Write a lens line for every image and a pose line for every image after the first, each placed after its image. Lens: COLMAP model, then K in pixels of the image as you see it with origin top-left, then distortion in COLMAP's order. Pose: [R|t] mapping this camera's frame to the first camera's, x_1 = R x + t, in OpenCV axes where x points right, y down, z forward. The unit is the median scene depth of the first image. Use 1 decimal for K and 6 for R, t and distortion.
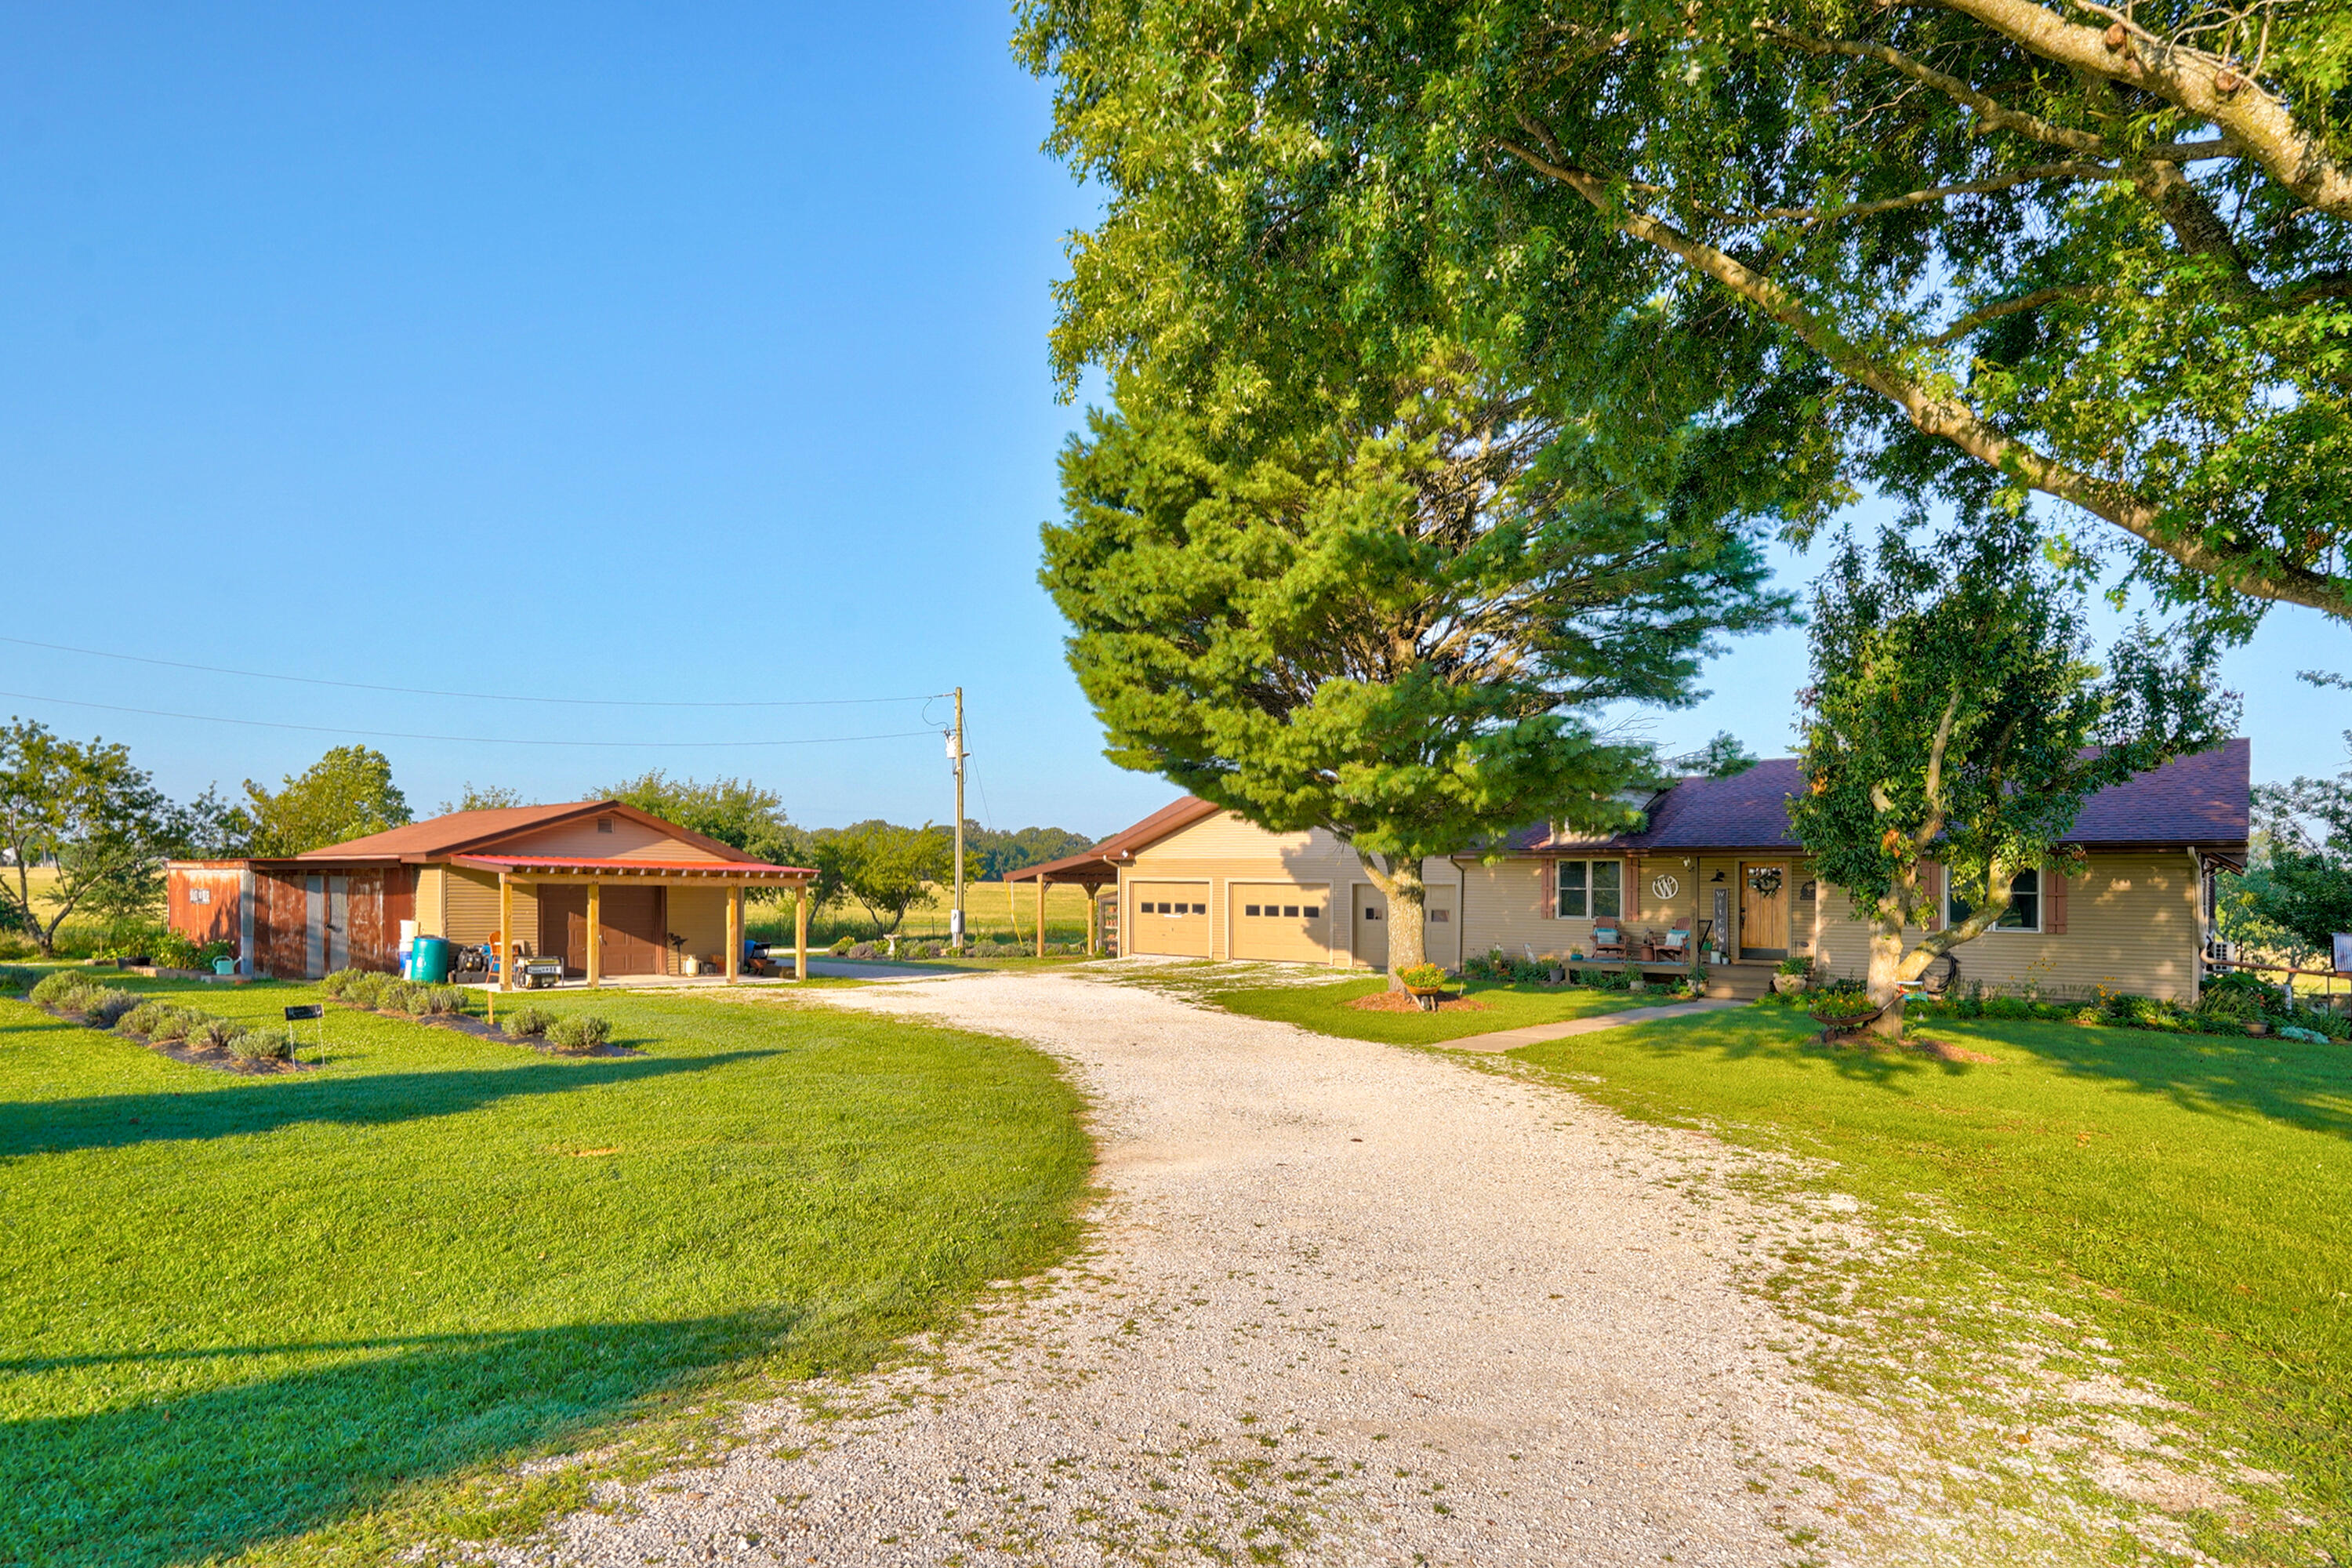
lens RADIAL K [[1242.1, 0, 1178.8], [0, 1242.1, 786.3], [0, 0, 1]] dist [-0.003300, 0.000716]
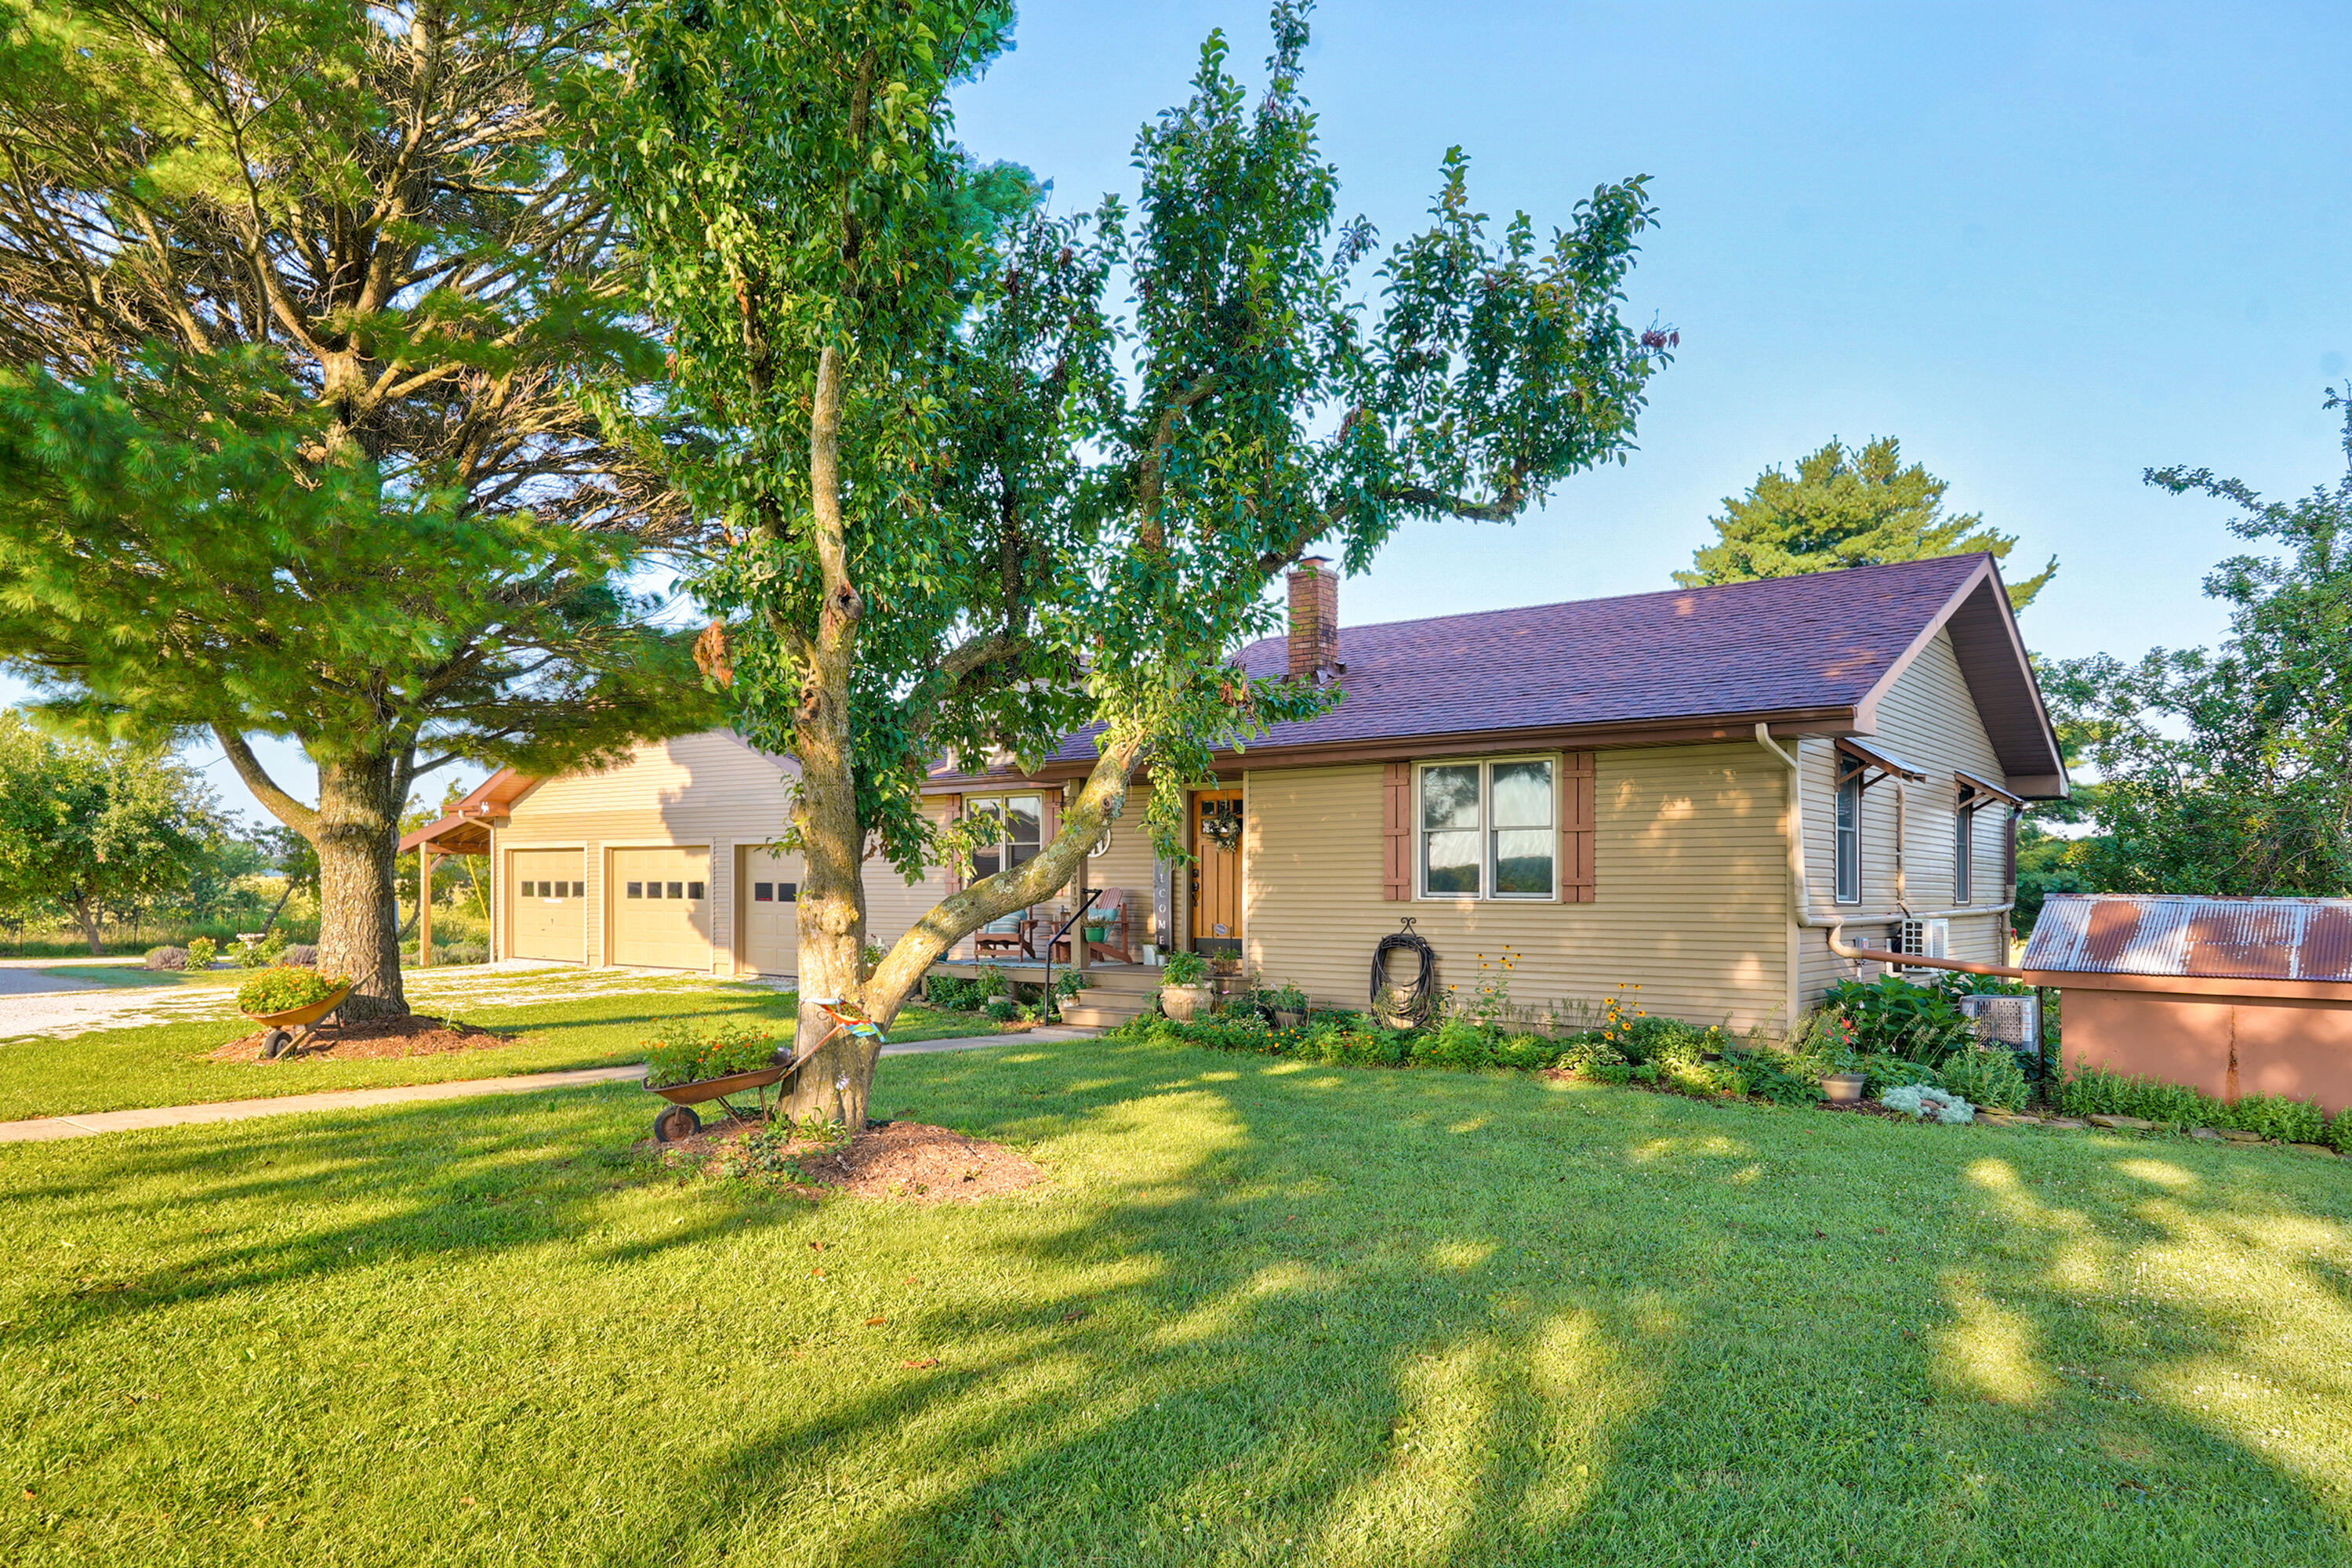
lens RADIAL K [[1430.7, 0, 1173.3], [0, 1430.7, 782.6], [0, 0, 1]] dist [-0.005064, -0.001308]
pose [[0.999953, -0.005833, 0.007726, 0.426623], [0.005760, 0.999938, 0.009478, 0.048507], [-0.007781, -0.009433, 0.999925, 0.314237]]
